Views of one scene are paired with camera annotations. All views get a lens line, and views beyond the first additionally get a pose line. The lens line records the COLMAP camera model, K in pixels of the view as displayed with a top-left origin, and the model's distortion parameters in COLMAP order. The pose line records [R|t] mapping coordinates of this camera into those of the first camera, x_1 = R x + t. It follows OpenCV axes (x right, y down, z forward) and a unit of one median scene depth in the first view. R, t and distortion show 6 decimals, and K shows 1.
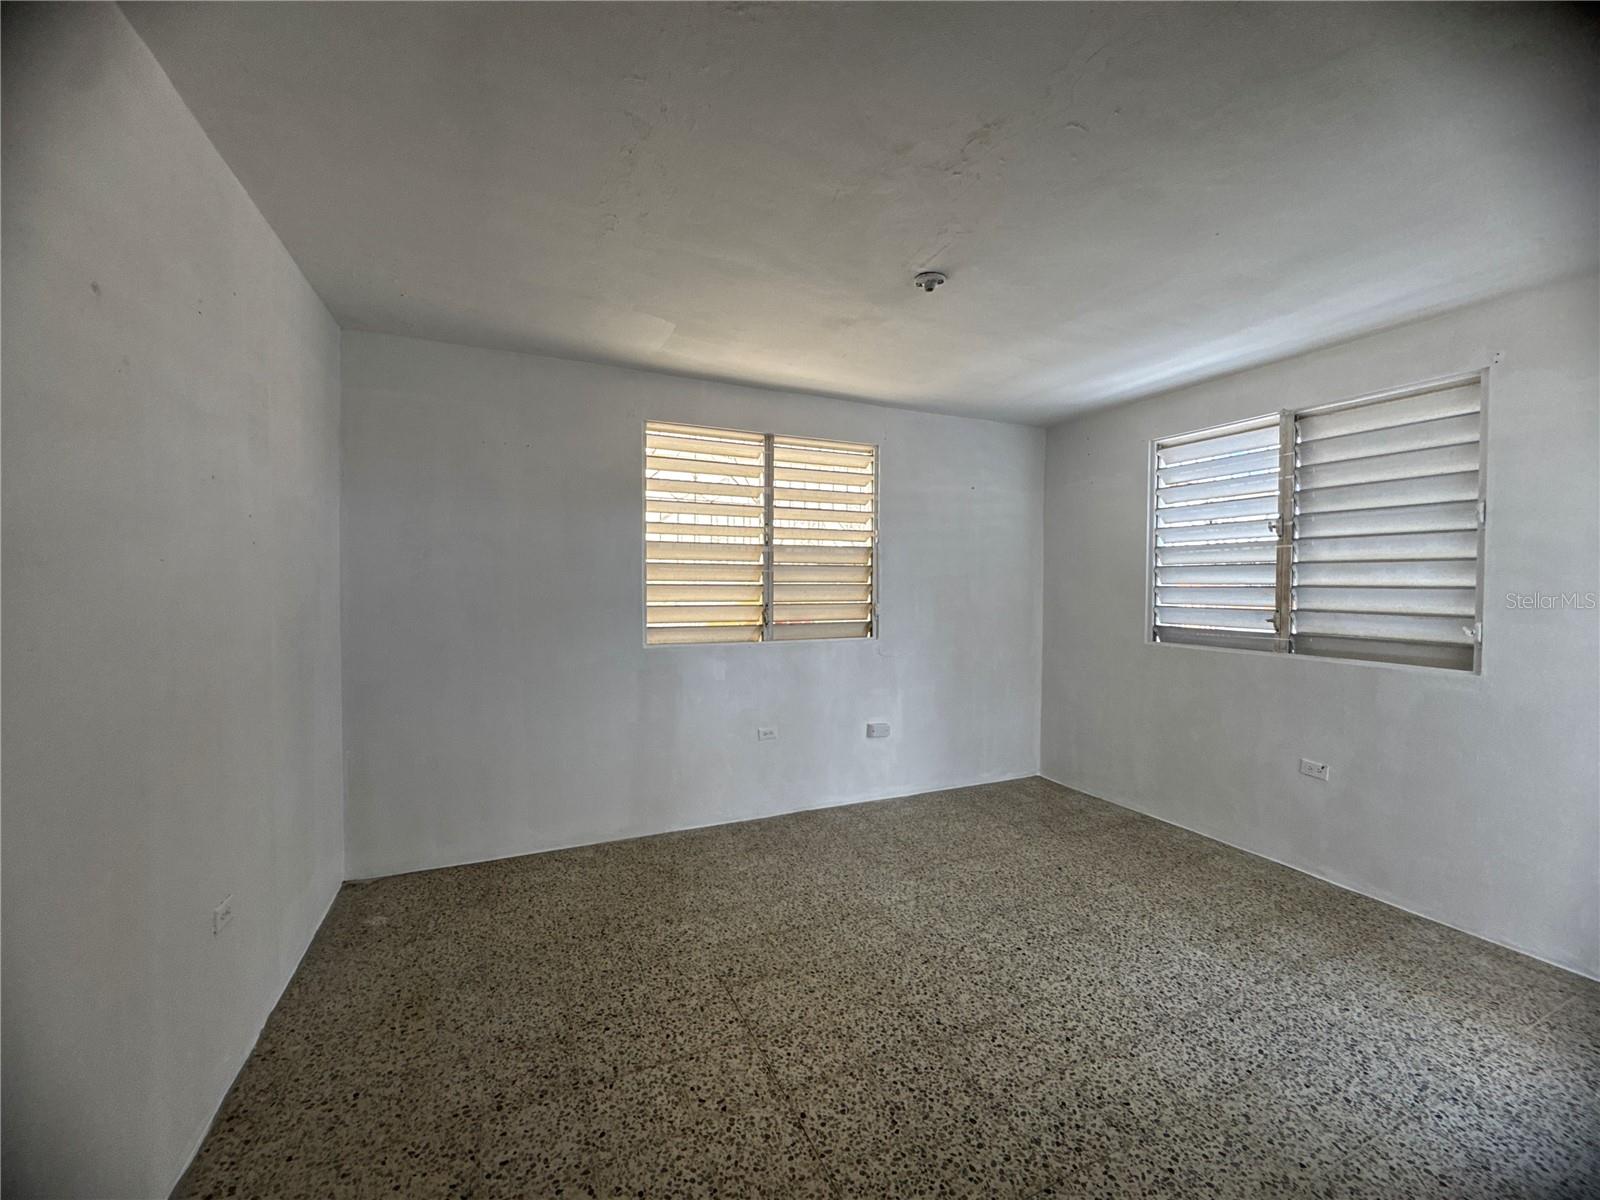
lens RADIAL K [[646.0, 0, 793.8], [0, 646.0, 597.5], [0, 0, 1]] dist [-0.002154, 0.000058]
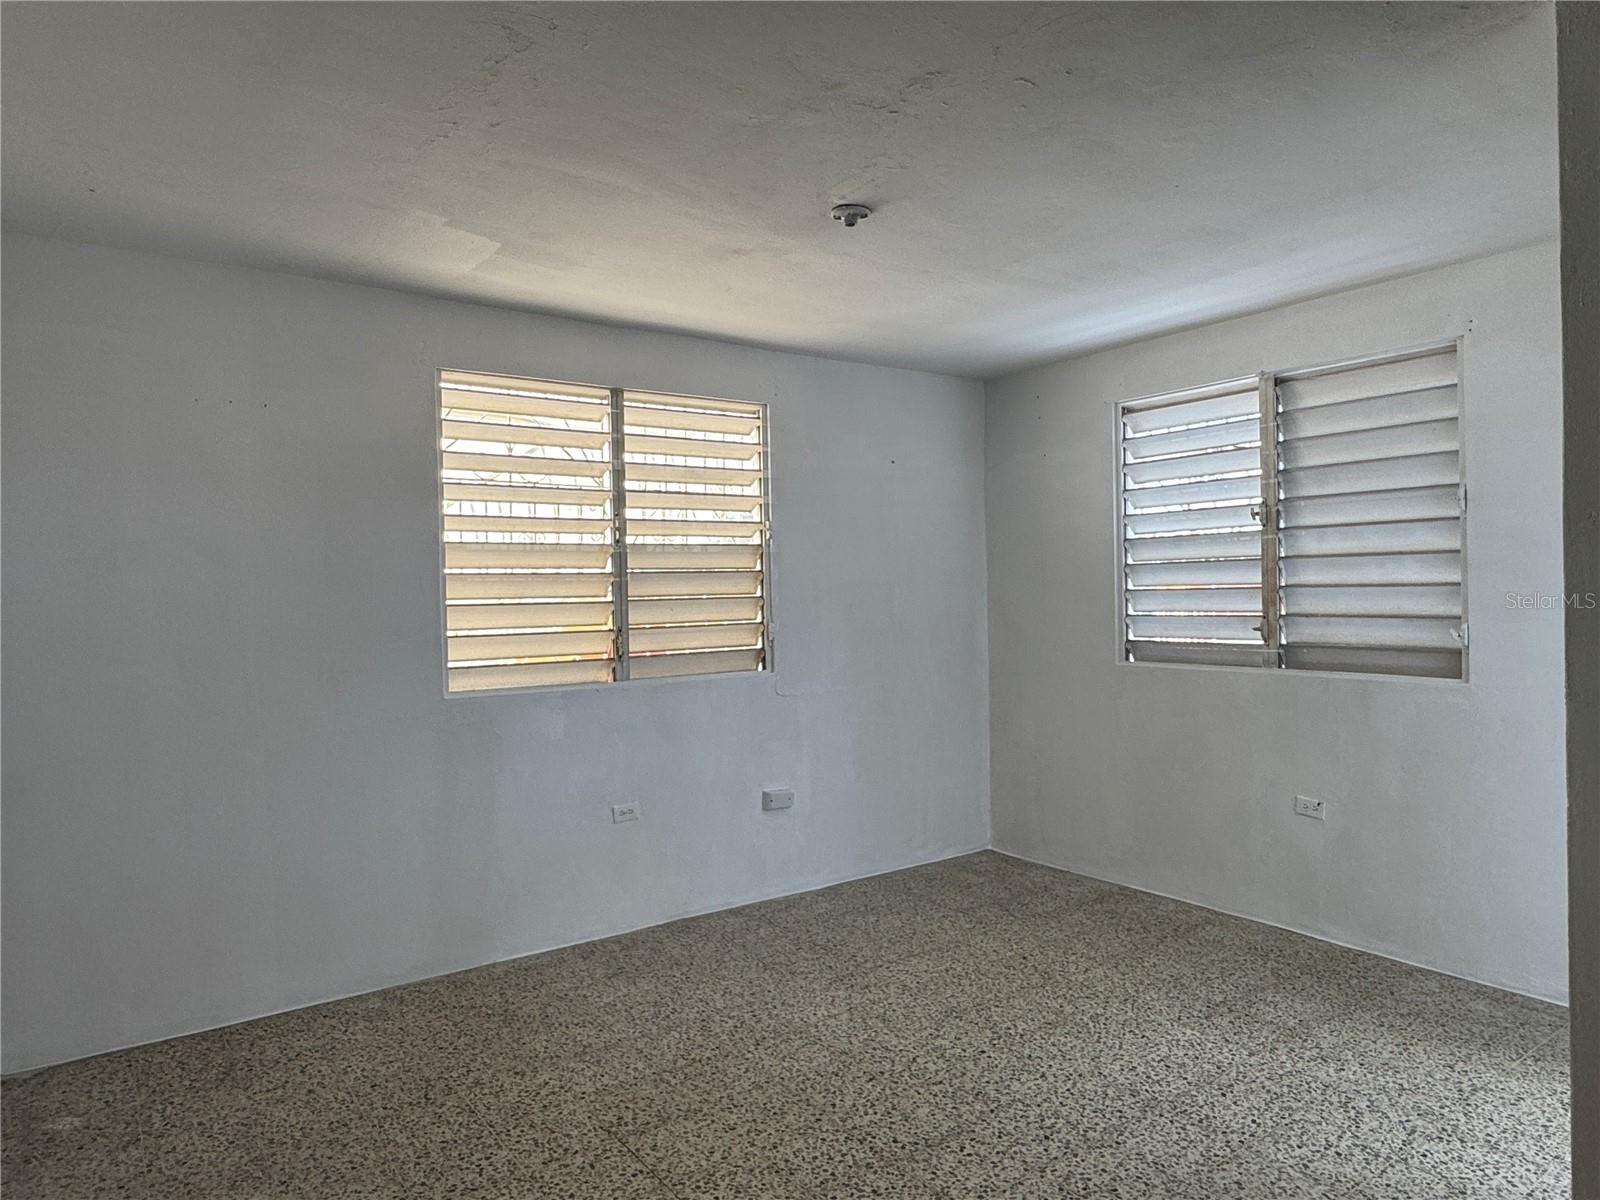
lens RADIAL K [[988.0, 0, 800.0], [0, 988.0, 600.0], [0, 0, 1]] dist [-0.001173, -0.001435]
pose [[0.981598, -0.026420, 0.189121, -0.083160], [0.029315, 0.999492, -0.012527, -0.002855], [-0.188694, 0.017841, 0.981874, -0.153855]]
